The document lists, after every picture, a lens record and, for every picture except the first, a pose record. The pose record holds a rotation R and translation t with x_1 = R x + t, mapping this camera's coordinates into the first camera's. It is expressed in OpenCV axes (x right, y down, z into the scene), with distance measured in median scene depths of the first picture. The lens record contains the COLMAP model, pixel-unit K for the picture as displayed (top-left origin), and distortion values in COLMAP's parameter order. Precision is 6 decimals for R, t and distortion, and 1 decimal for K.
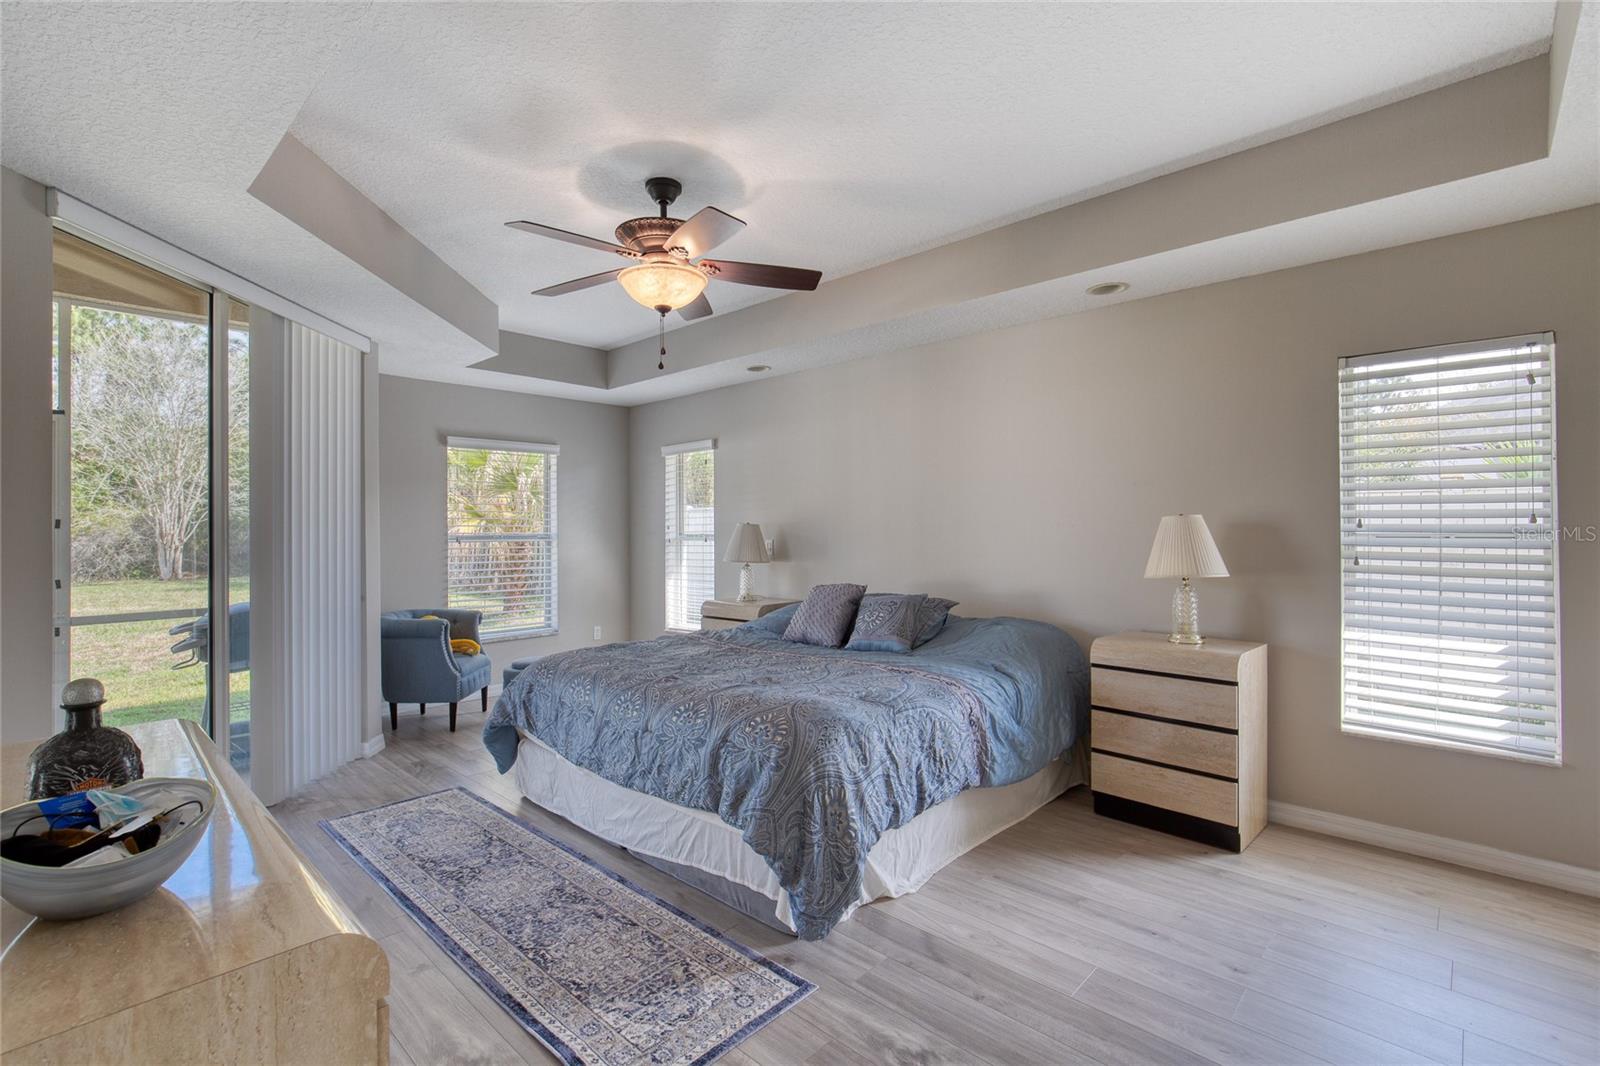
lens RADIAL K [[725.1, 0, 786.1], [0, 725.1, 532.0], [0, 0, 1]] dist [-0.017248, 0.007918]
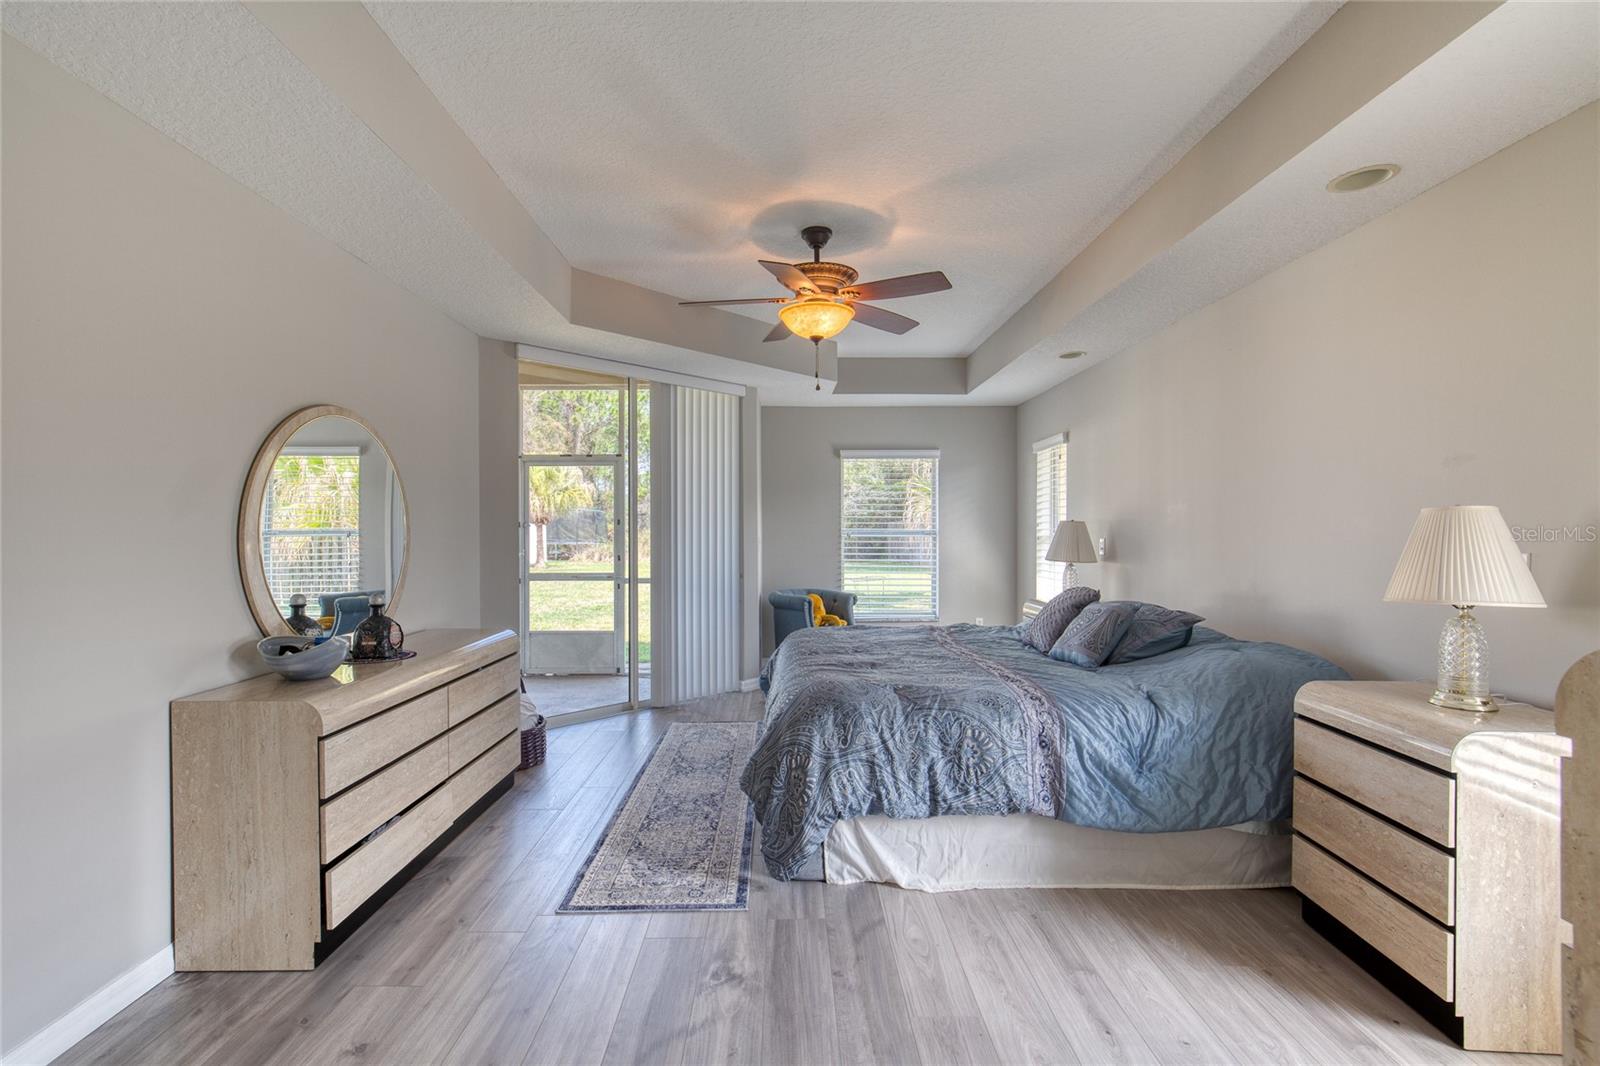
lens RADIAL K [[722.8, 0, 800.9], [0, 722.8, 542.5], [0, 0, 1]] dist [-0.009576, -0.000240]
pose [[0.702136, 0.018293, -0.711808, 0.675700], [-0.004085, 0.999757, 0.021663, -0.003834], [0.712031, -0.012302, 0.702040, 0.162803]]
